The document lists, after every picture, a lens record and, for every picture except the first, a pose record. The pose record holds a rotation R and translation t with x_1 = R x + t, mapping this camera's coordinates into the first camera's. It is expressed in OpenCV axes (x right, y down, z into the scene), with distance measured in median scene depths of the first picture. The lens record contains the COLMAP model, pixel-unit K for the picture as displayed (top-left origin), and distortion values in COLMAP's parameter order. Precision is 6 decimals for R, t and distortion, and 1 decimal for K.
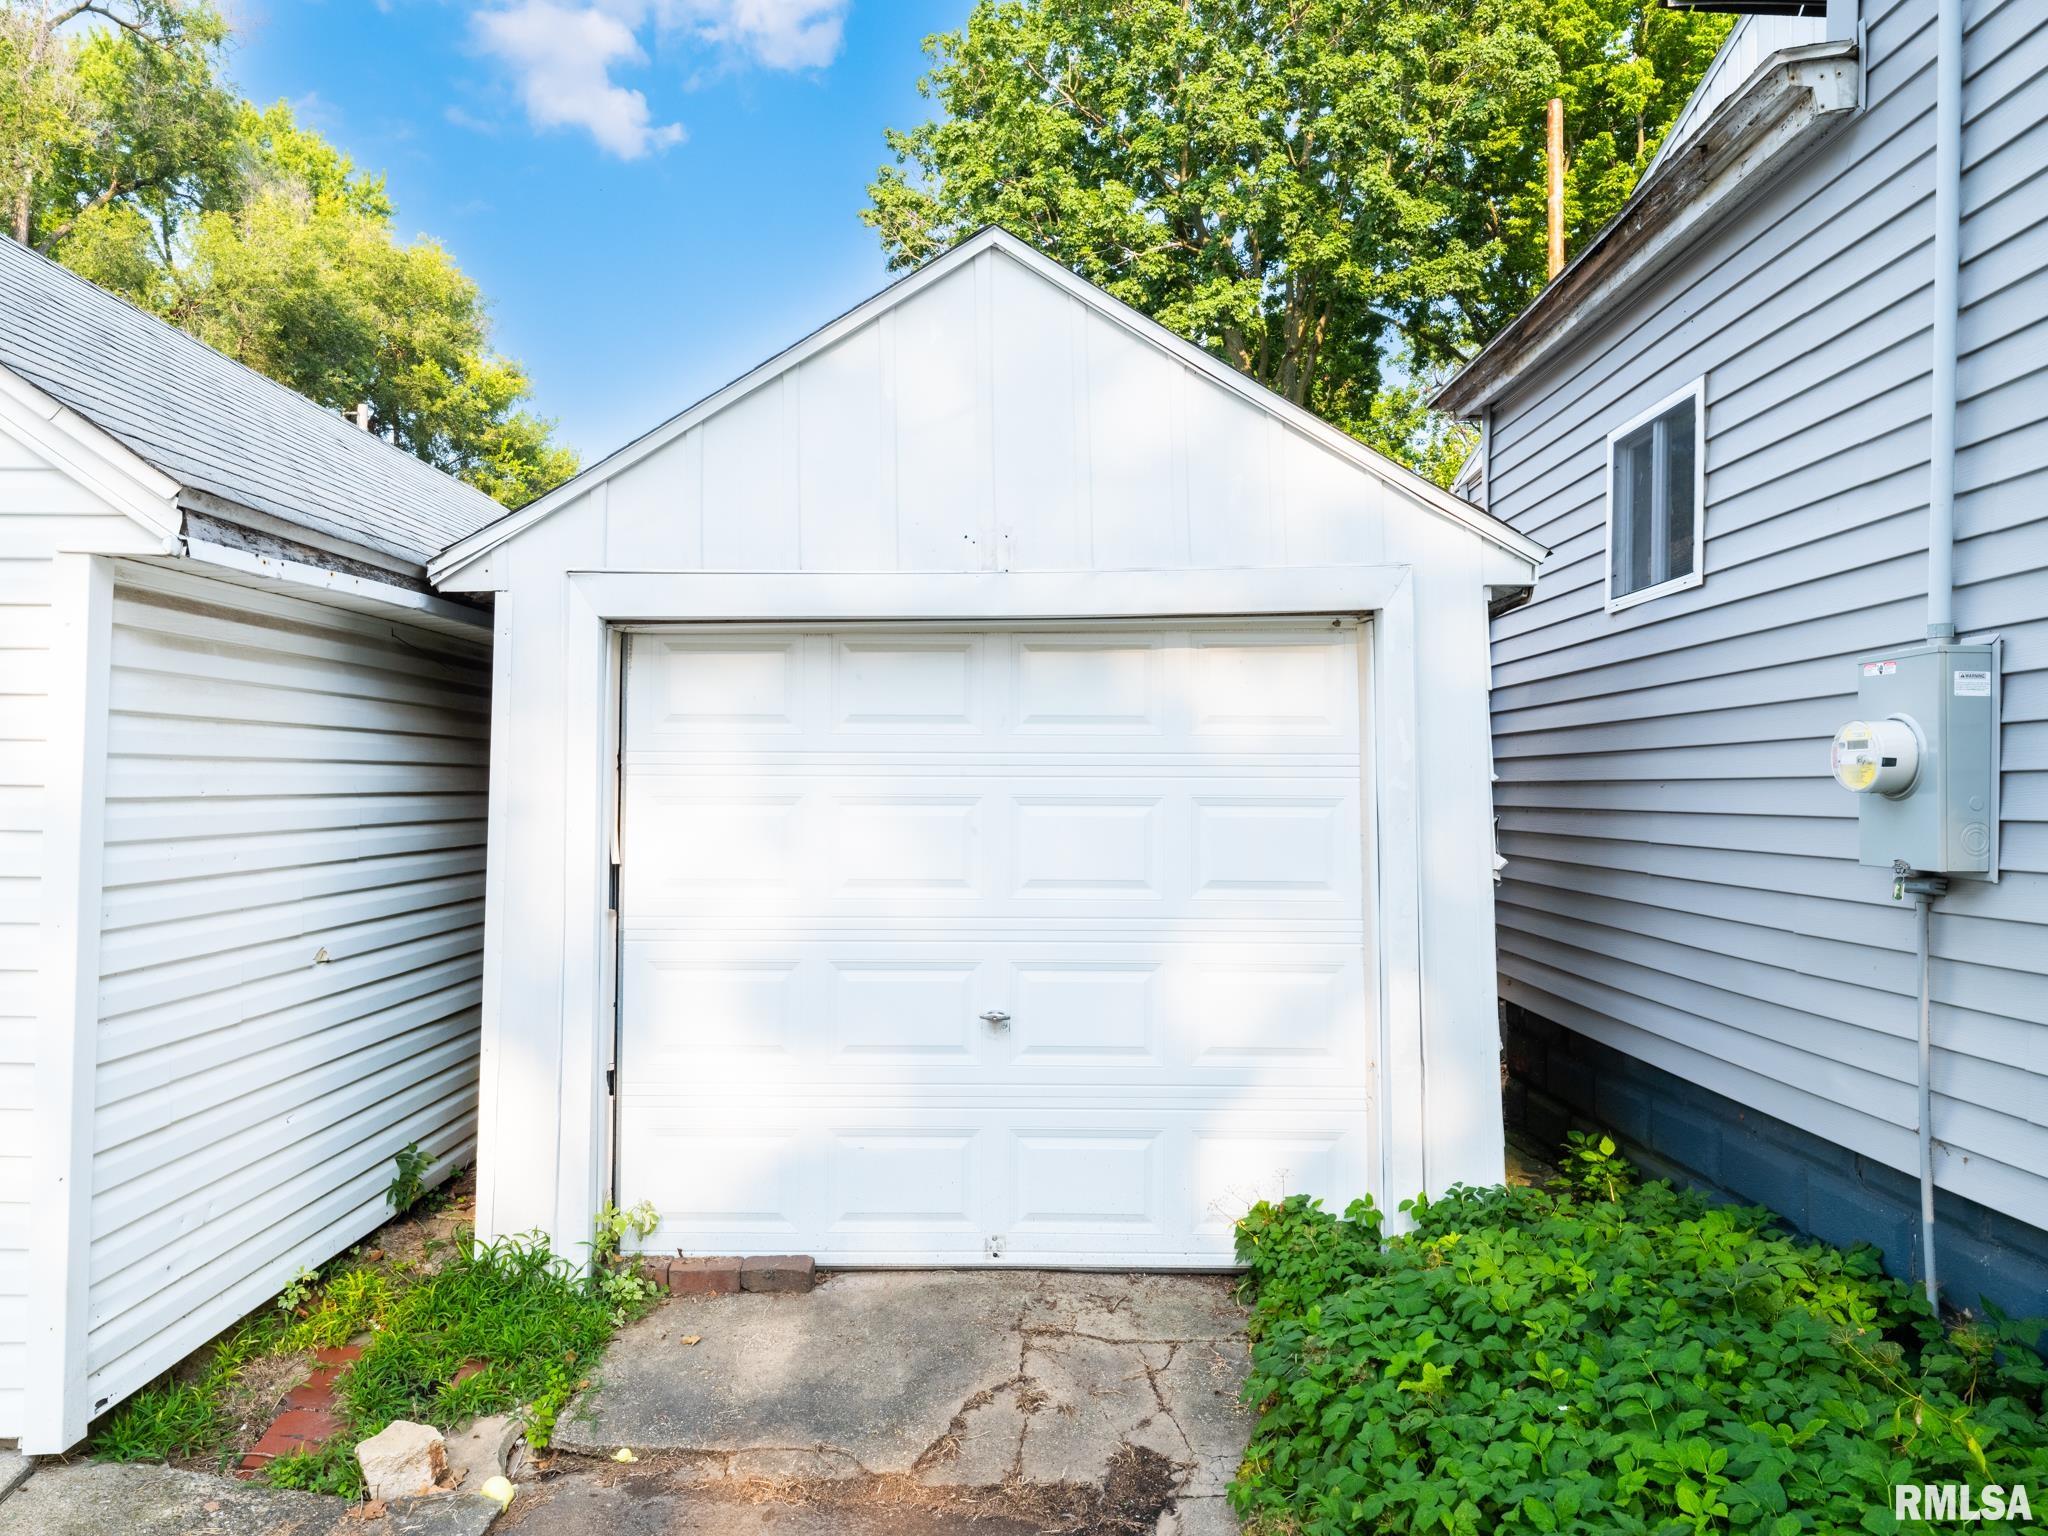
lens RADIAL K [[1282.6, 0, 1023.1], [0, 1282.6, 765.5], [0, 0, 1]] dist [0.015470, -0.020385]
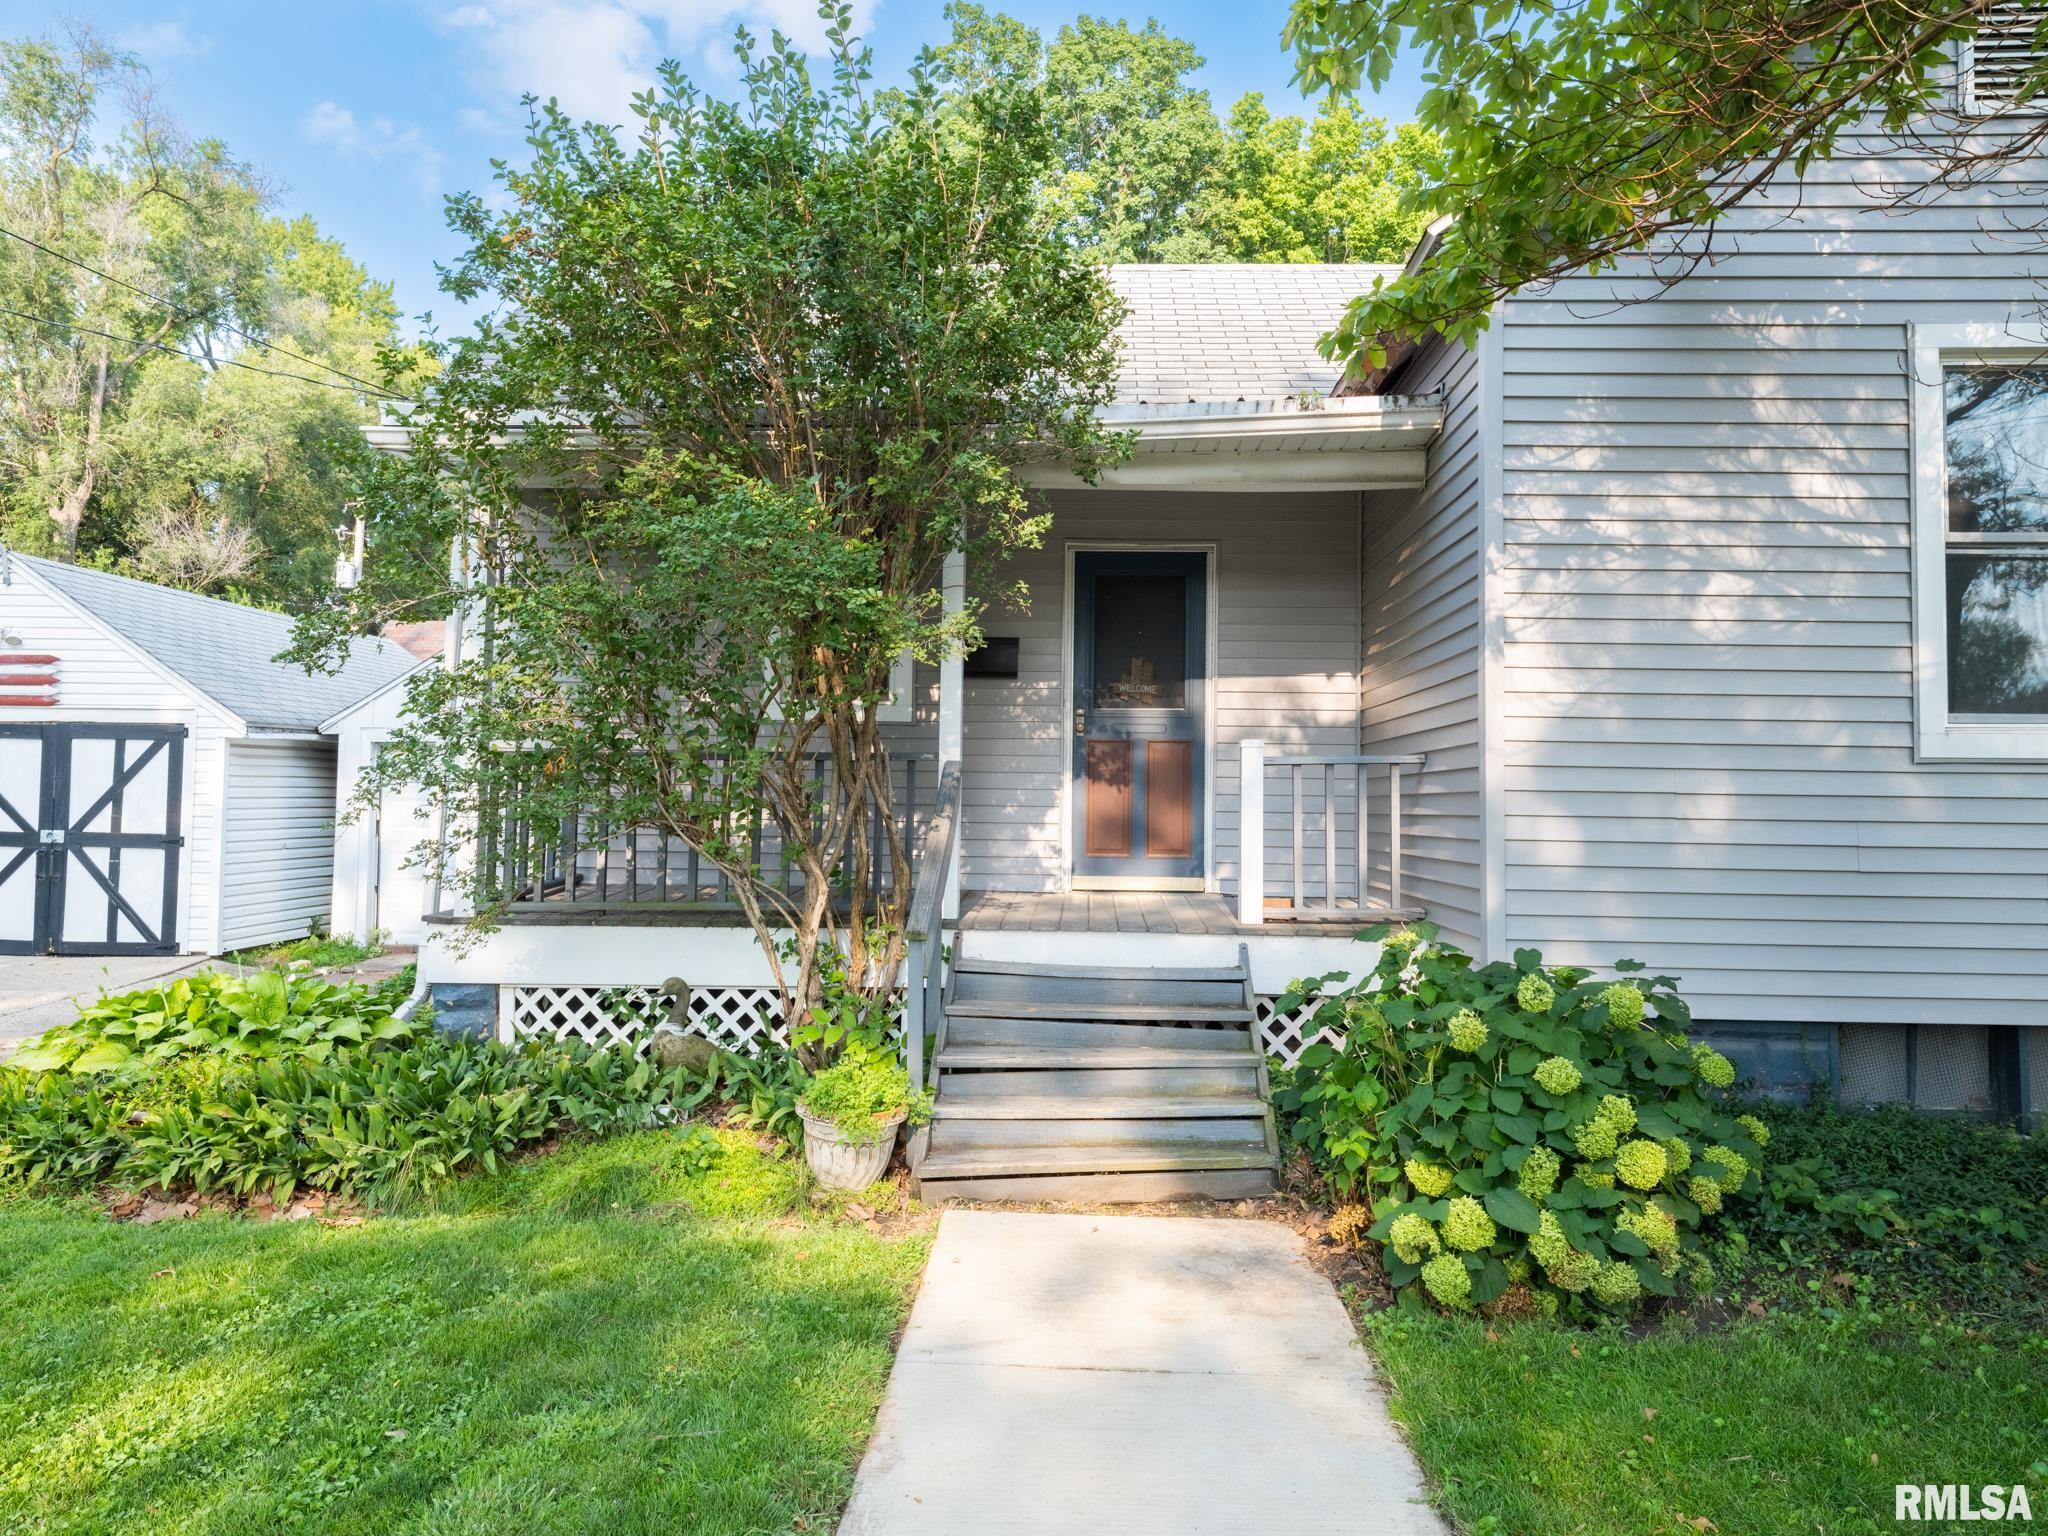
lens RADIAL K [[1346.2, 0, 1018.3], [0, 1346.2, 768.3], [0, 0, 1]] dist [0.043890, -0.055936]
pose [[0.999124, 0.000589, -0.041833, 1.383613], [-0.000915, 0.999970, -0.007756, -0.024803], [0.041827, 0.007787, 0.999095, -2.244598]]
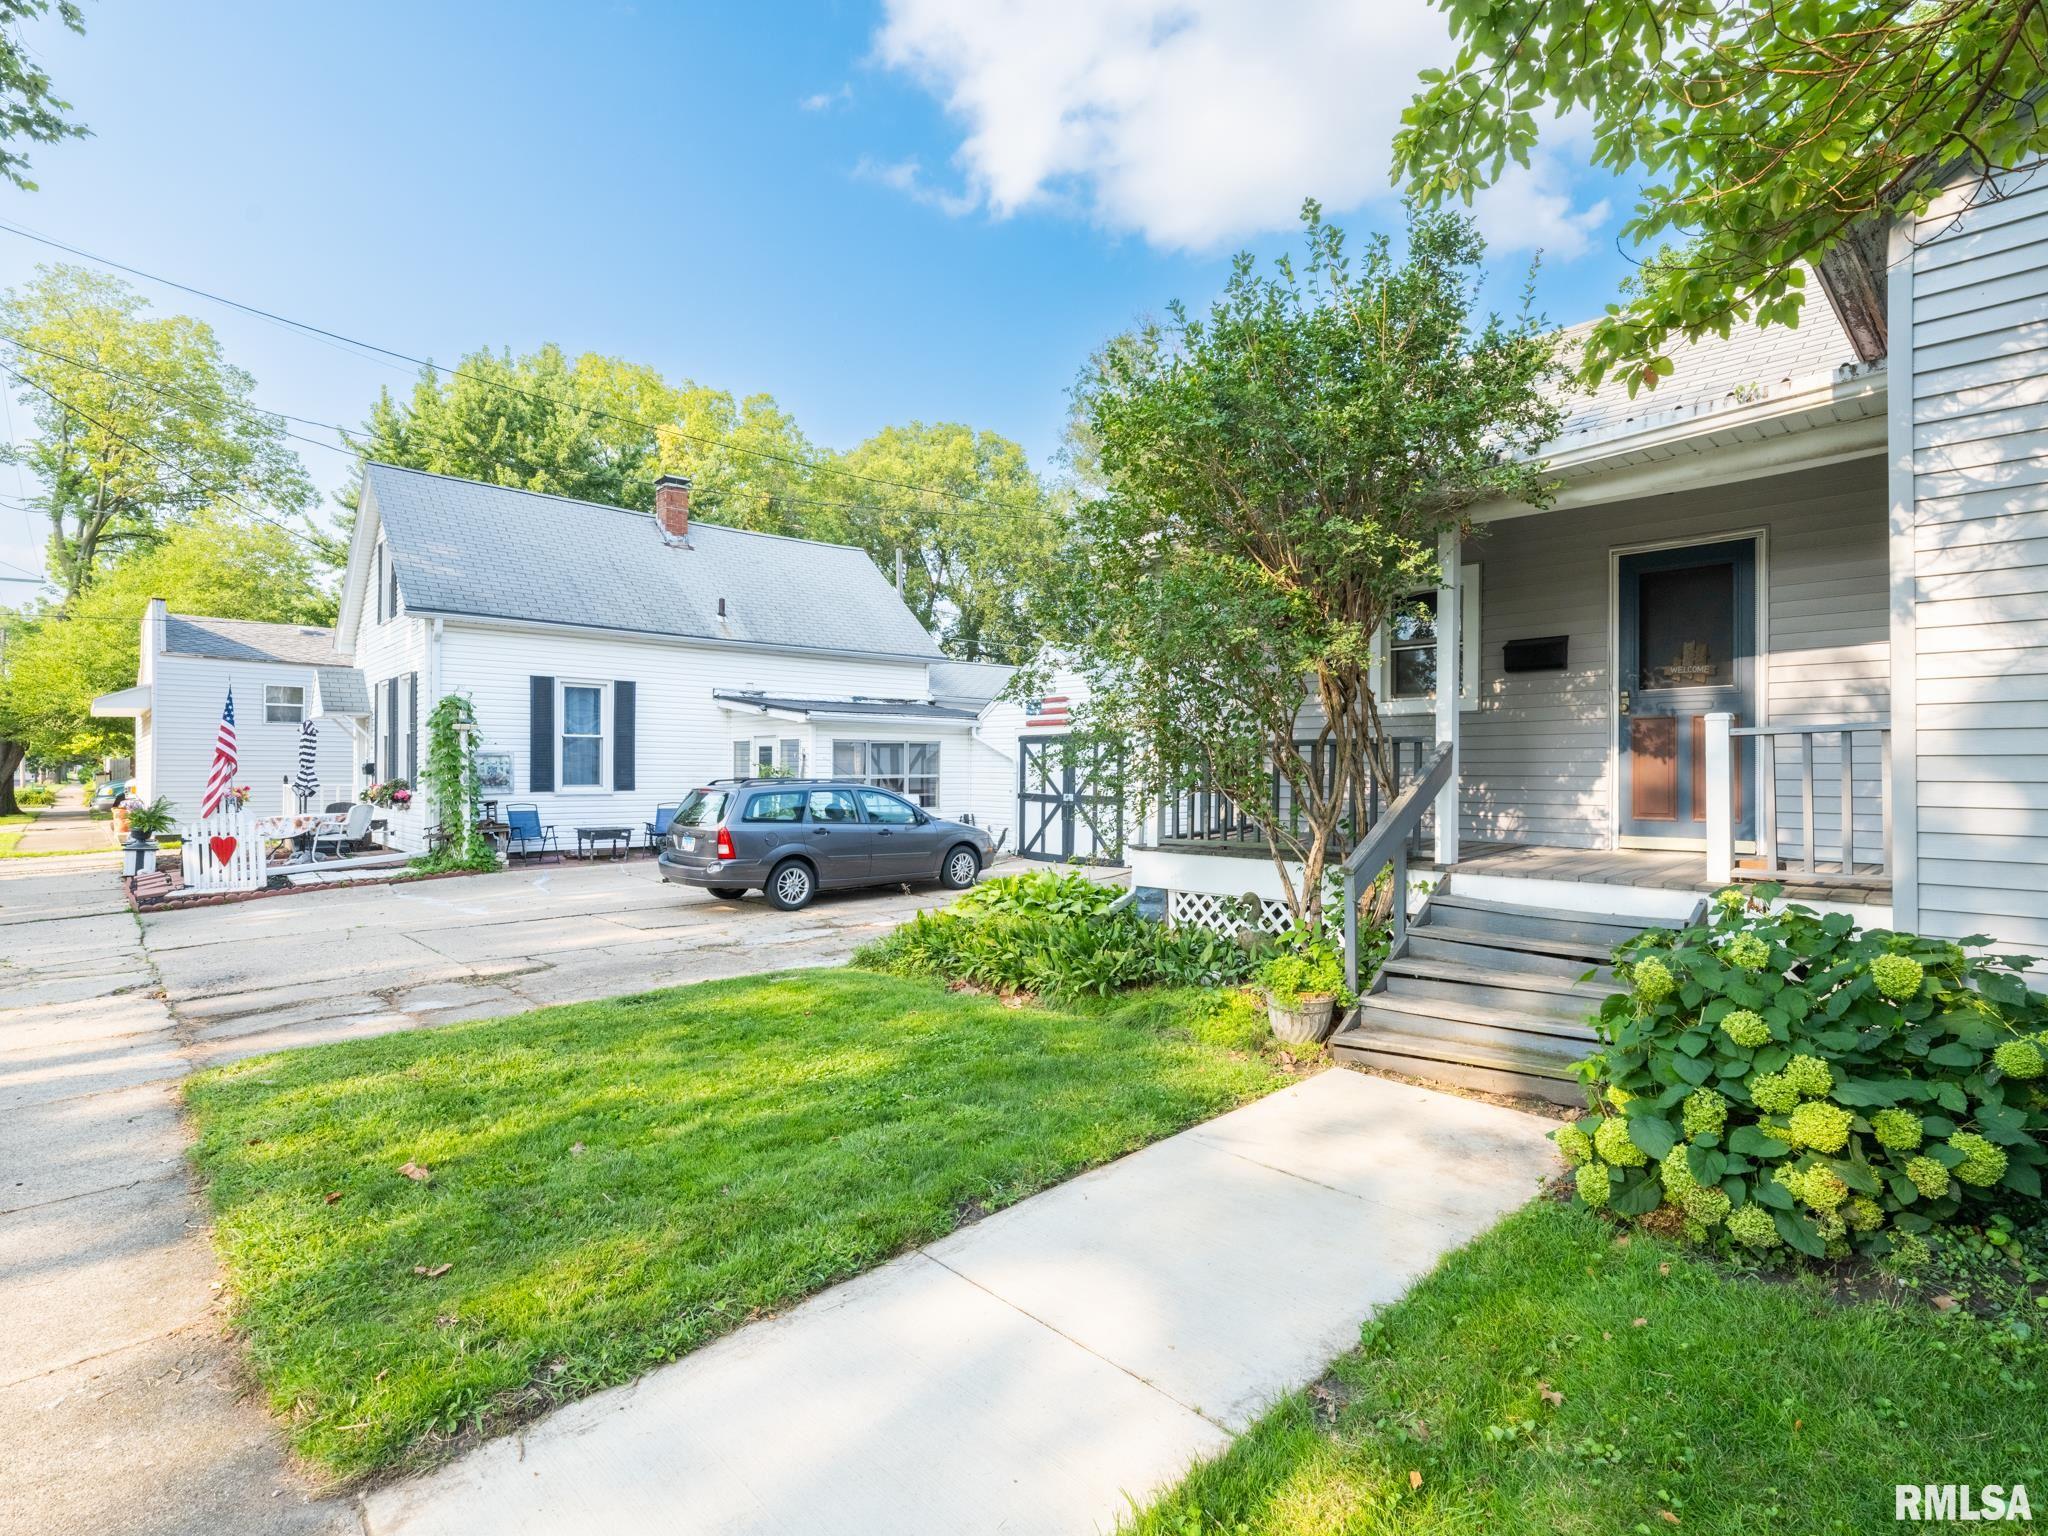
lens RADIAL K [[995.9, 0, 1051.7], [0, 995.9, 766.1], [0, 0, 1]] dist [0.002499, 0.000050]
pose [[0.700738, -0.013456, -0.713292, 1.904397], [0.019068, 0.999818, -0.000129, -0.019835], [0.713164, -0.013510, 0.700867, -2.152047]]
